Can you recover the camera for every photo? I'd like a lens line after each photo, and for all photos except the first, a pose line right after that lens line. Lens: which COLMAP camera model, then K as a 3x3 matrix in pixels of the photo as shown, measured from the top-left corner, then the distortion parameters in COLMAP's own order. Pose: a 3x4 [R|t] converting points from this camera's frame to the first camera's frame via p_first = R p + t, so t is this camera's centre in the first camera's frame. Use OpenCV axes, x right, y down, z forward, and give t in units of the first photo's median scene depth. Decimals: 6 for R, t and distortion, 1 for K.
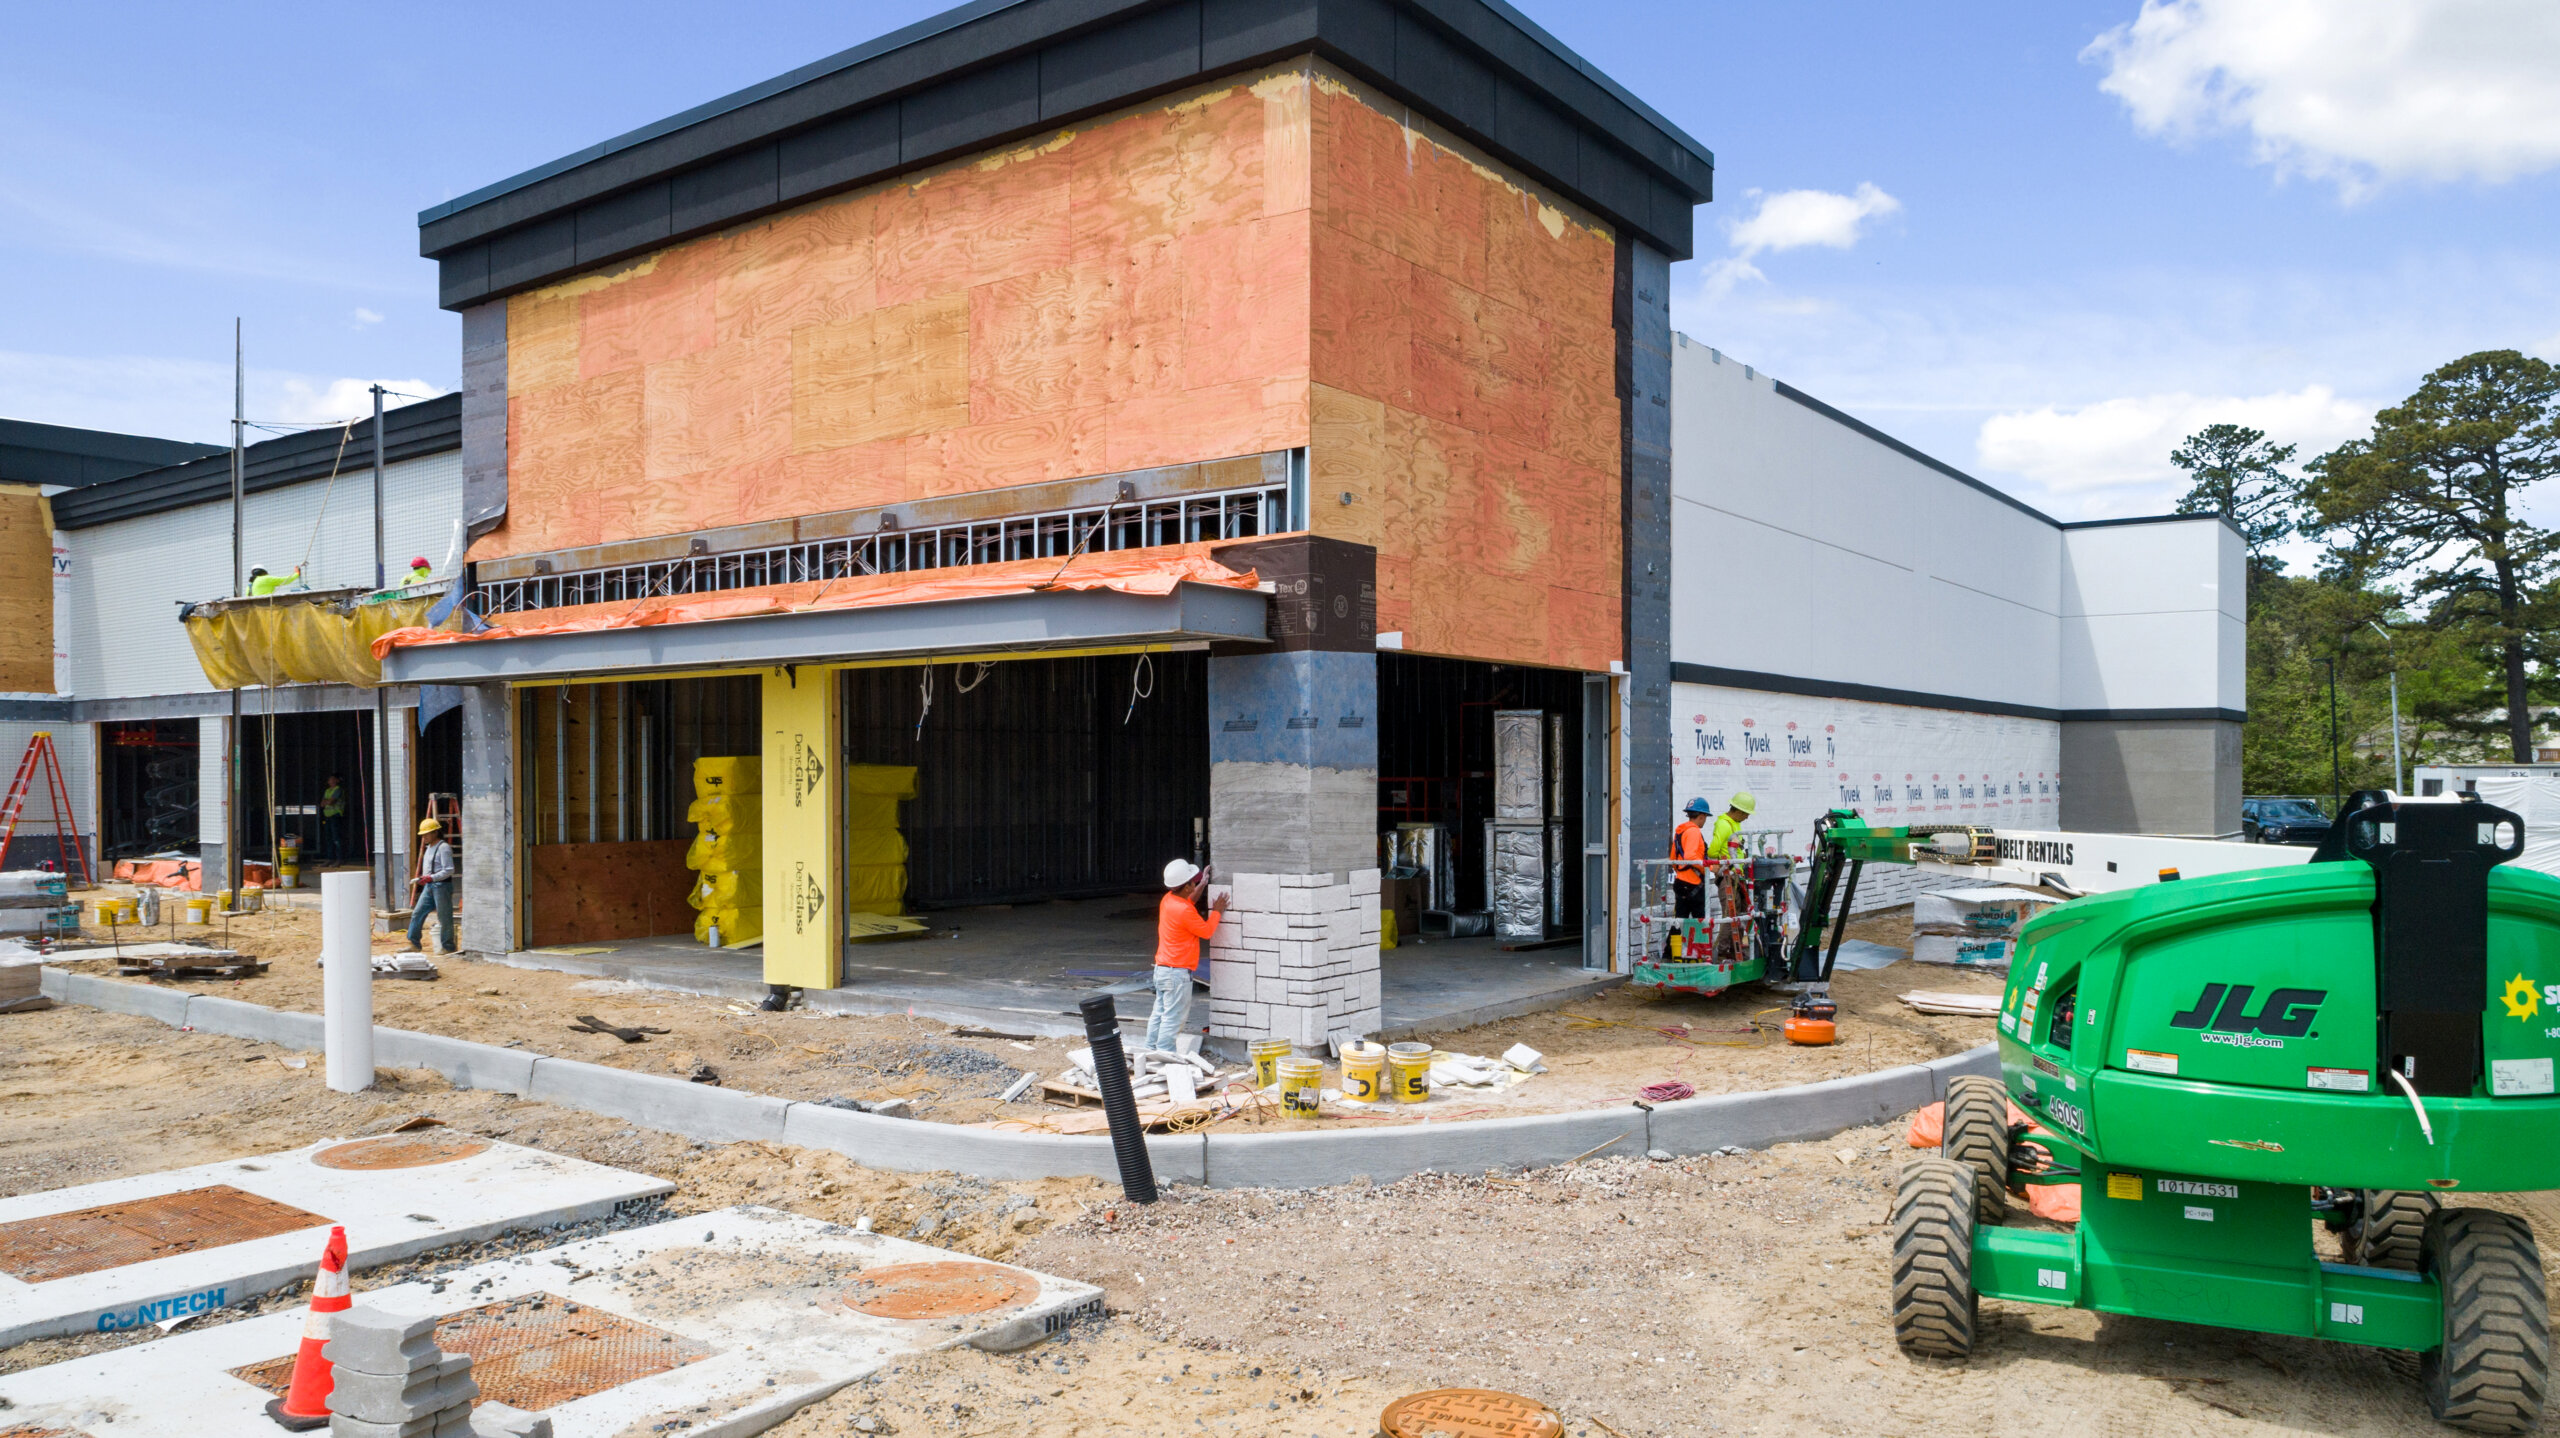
lens RADIAL K [[1721.2, 0, 1284.3], [0, 1721.2, 801.9], [0, 0, 1]] dist [-0.007774, -0.001580]
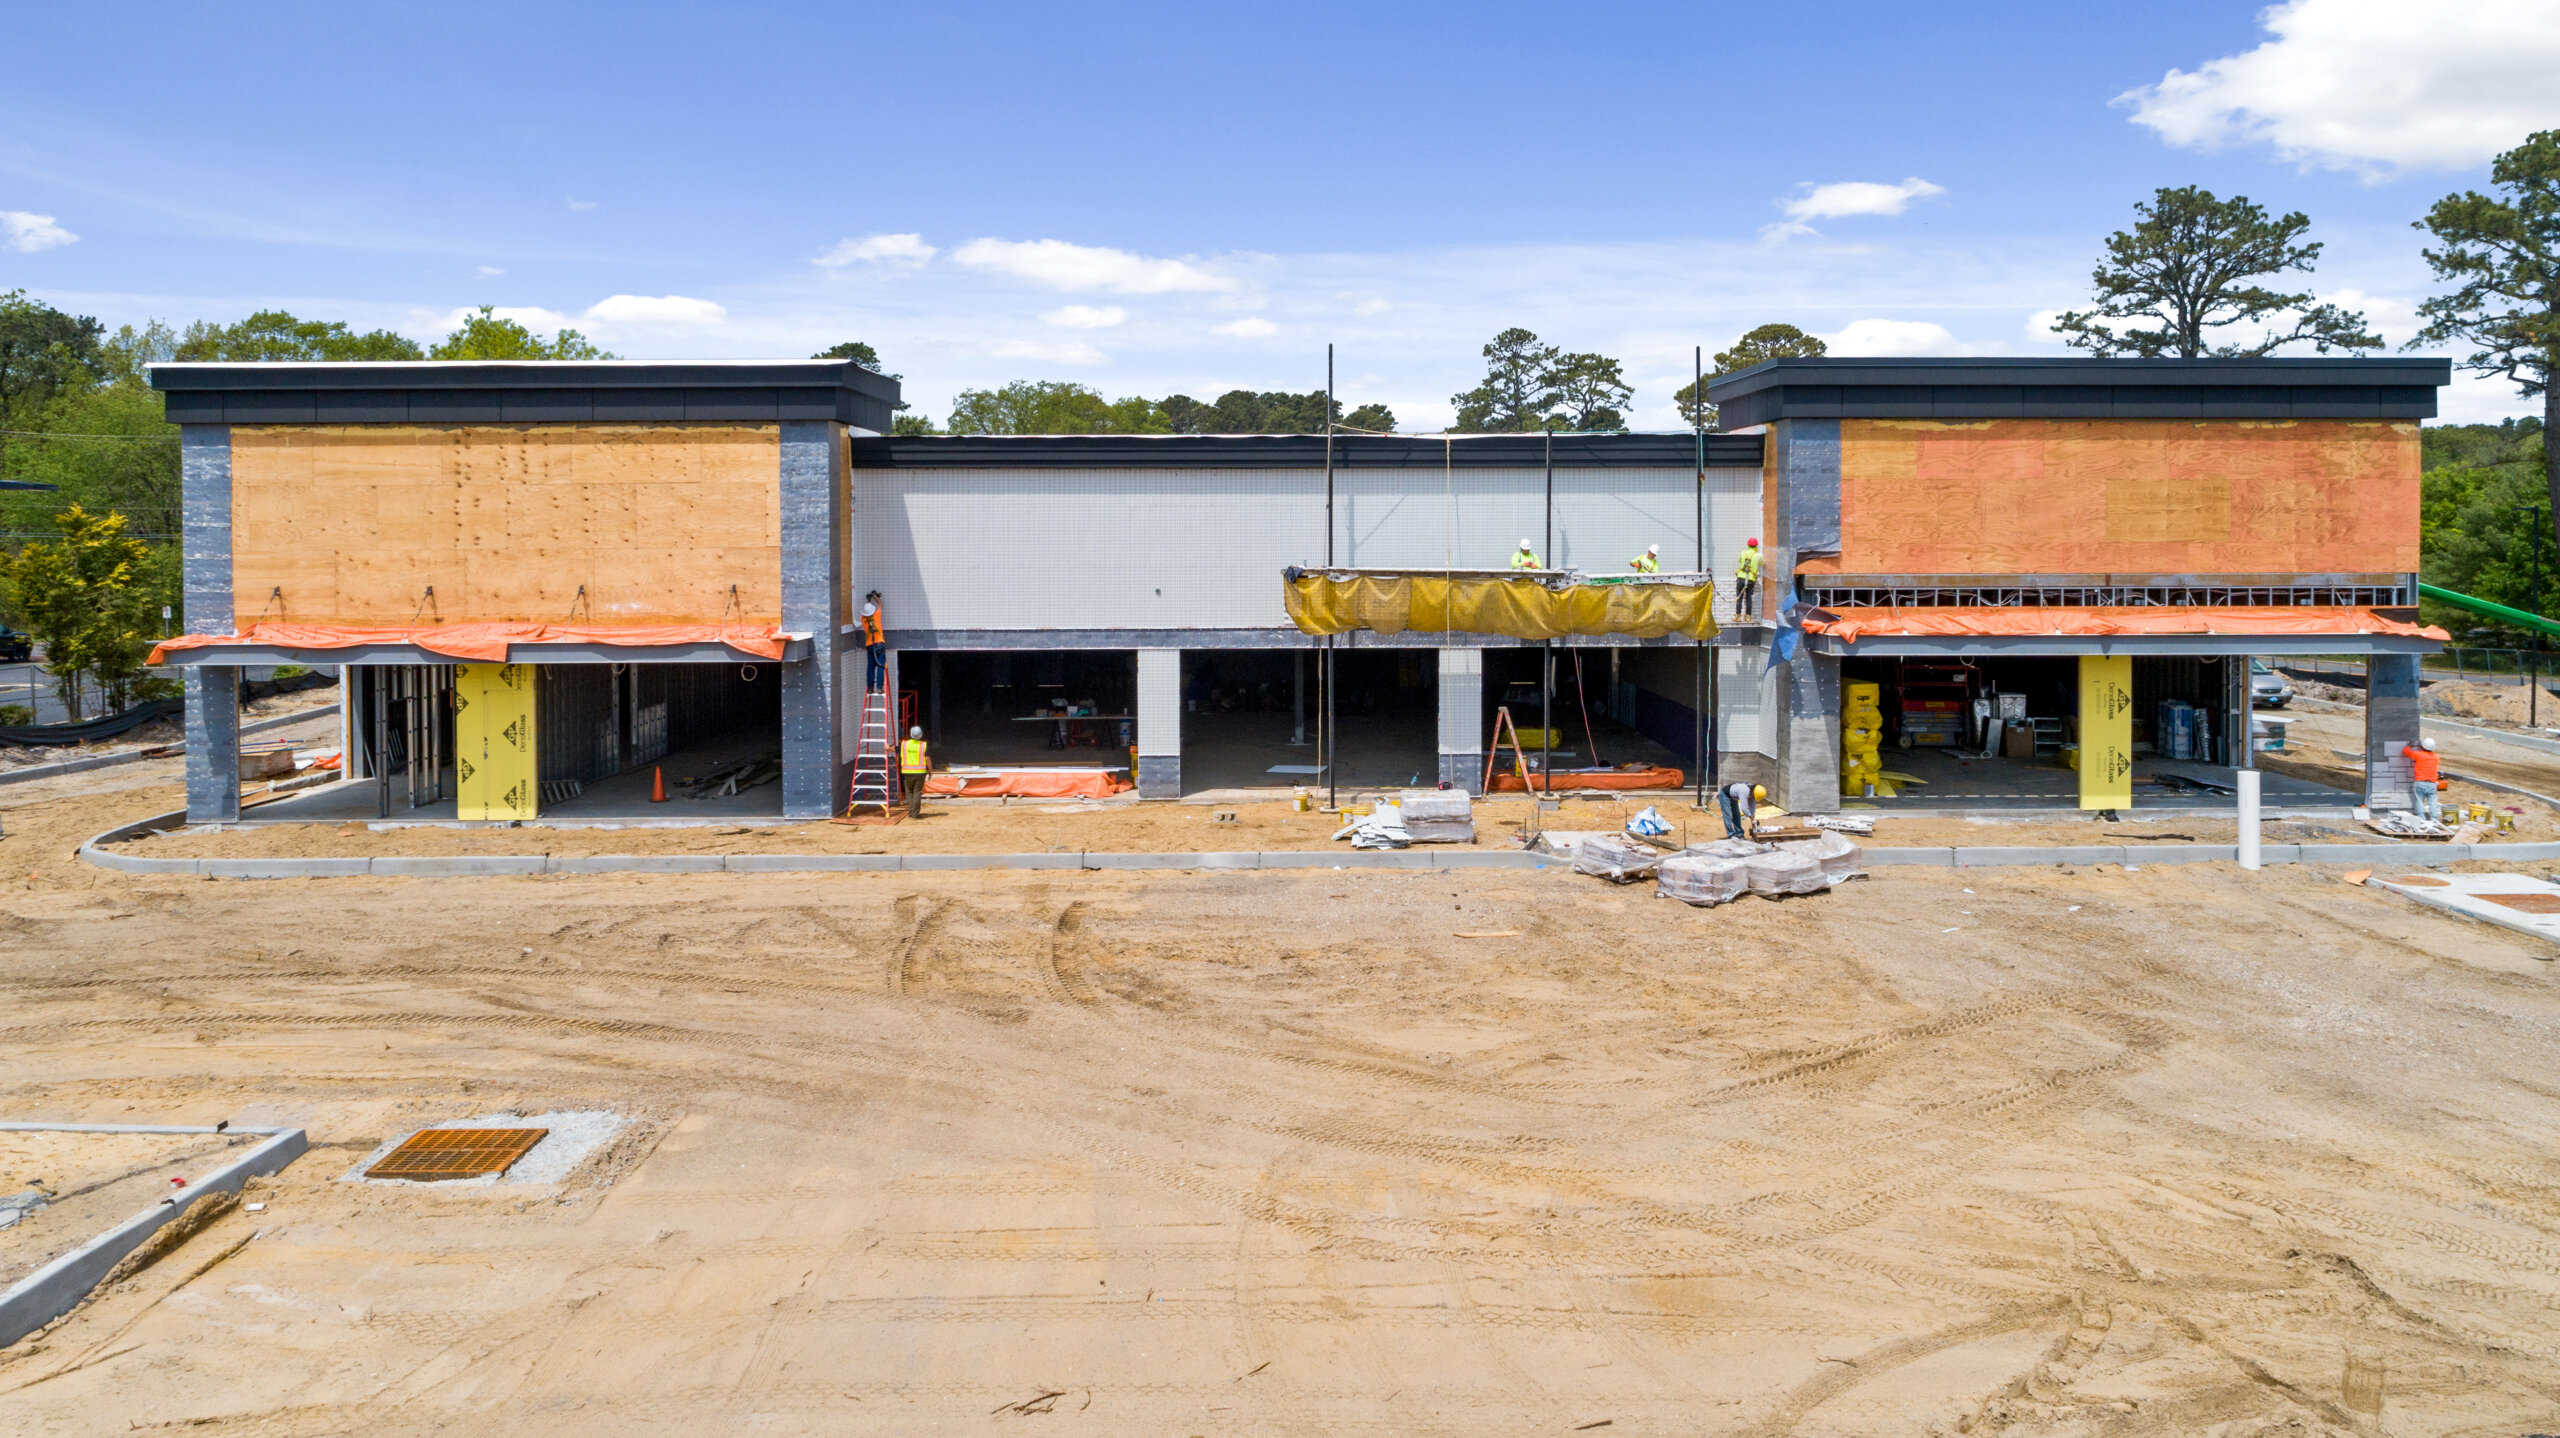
lens RADIAL K [[1754.5, 0, 1280.2], [0, 1754.5, 553.4], [0, 0, 1]] dist [-0.007094, 0.001824]
pose [[0.796591, -0.008801, 0.604454, -2.270871], [0.011767, 0.999930, -0.000947, -0.198483], [-0.604404, 0.007867, 0.796640, -0.035057]]
